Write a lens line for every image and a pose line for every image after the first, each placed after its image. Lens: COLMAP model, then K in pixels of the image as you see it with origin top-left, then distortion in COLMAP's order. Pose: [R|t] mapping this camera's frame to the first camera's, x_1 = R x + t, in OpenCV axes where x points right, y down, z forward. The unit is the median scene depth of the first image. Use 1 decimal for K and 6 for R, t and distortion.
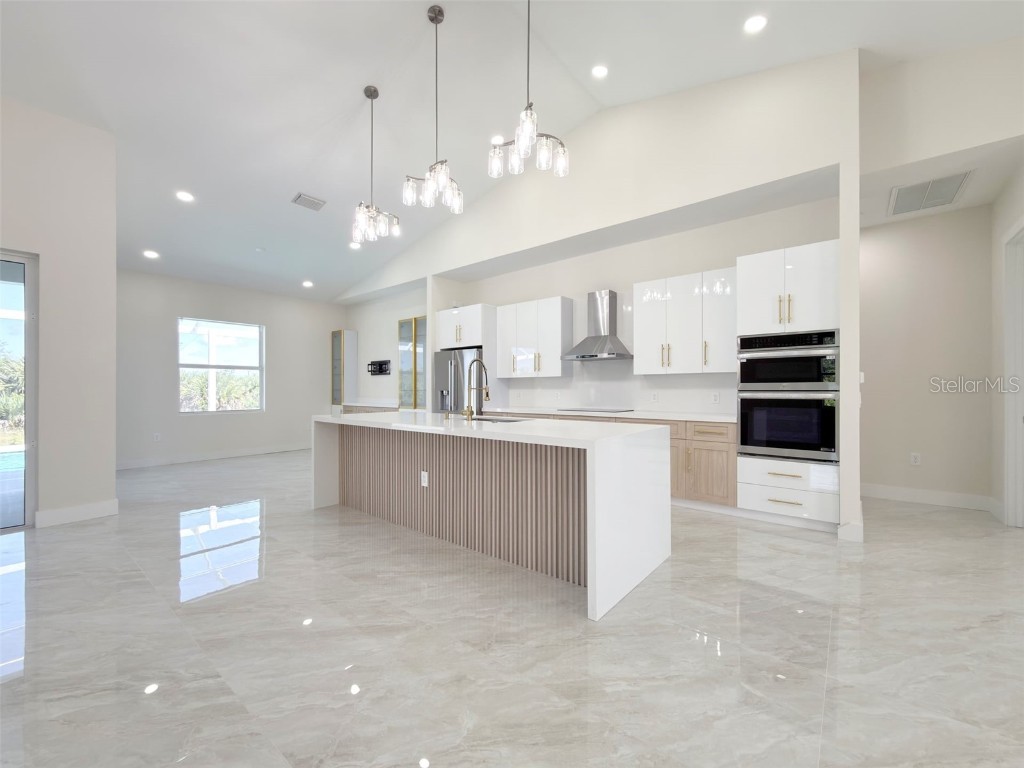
lens RADIAL K [[416.2, 0, 512.5], [0, 416.2, 390.2], [0, 0, 1]] dist [-0.002008, -0.000048]
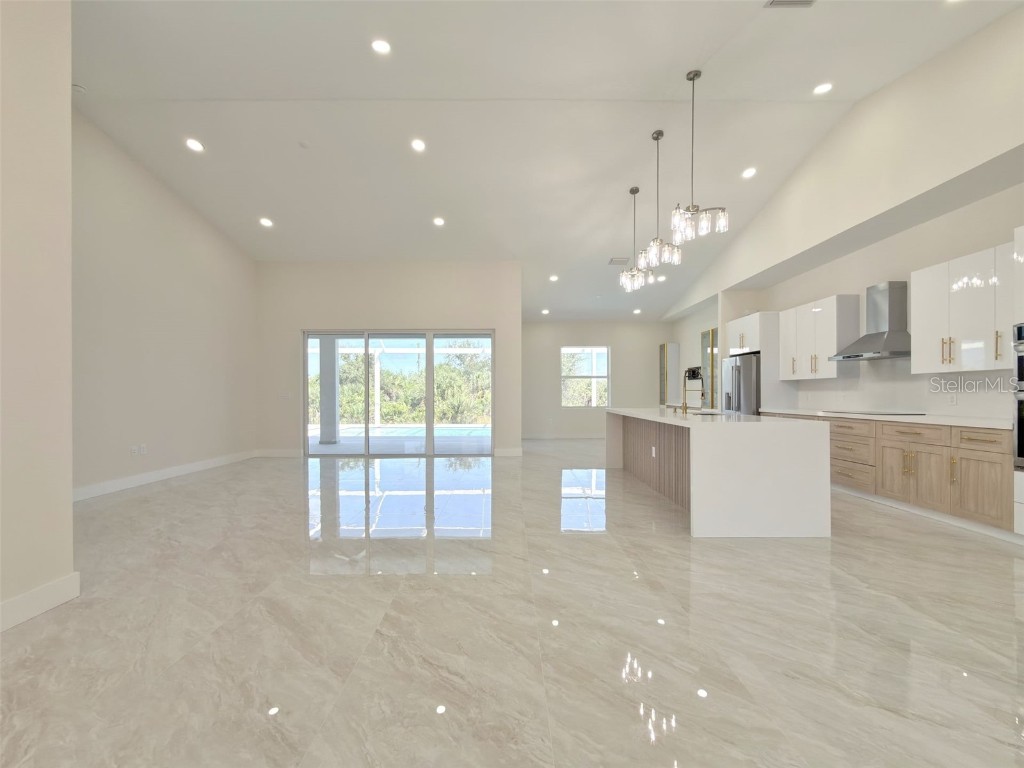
lens RADIAL K [[416.2, 0, 507.0], [0, 416.2, 396.6], [0, 0, 1]] dist [-0.002008, -0.000048]
pose [[0.634468, 0.004871, -0.772934, 0.501546], [0.000196, 0.999979, 0.006462, 0.006543], [0.772949, -0.004251, 0.634454, -0.280261]]
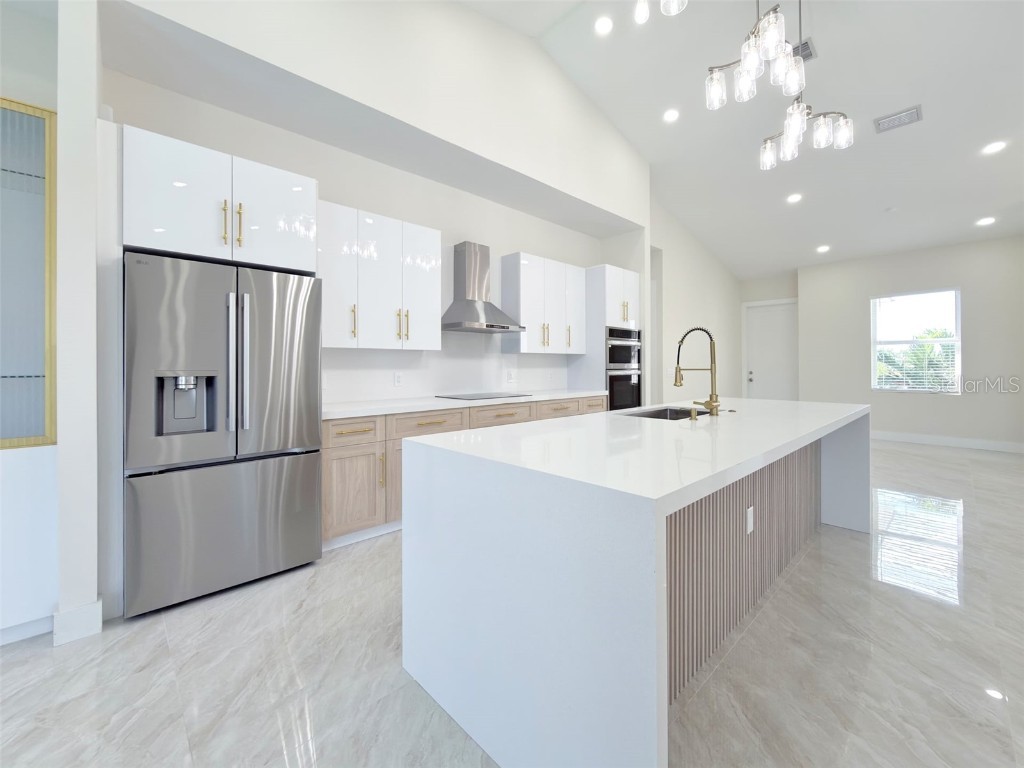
lens RADIAL K [[416.2, 0, 507.7], [0, 416.2, 375.0], [0, 0, 1]] dist [-0.002008, -0.000048]
pose [[0.138552, -0.028661, 0.989940, -0.713933], [-0.002771, 0.999566, 0.029327, -0.017069], [-0.990351, -0.006806, 0.138413, 1.054814]]
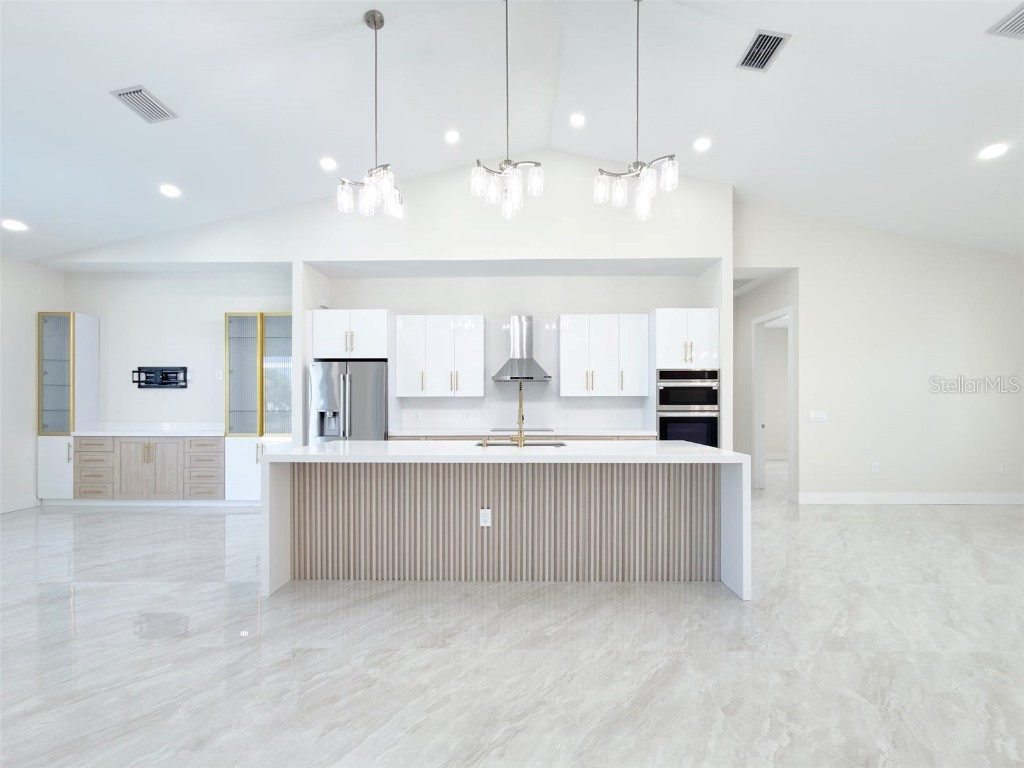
lens RADIAL K [[416.2, 0, 516.5], [0, 416.2, 410.5], [0, 0, 1]] dist [-0.002008, -0.000048]
pose [[0.783503, -0.011349, 0.621285, -0.576783], [0.002038, 0.999875, 0.015695, -0.019943], [-0.621385, -0.011031, 0.783428, 0.234980]]
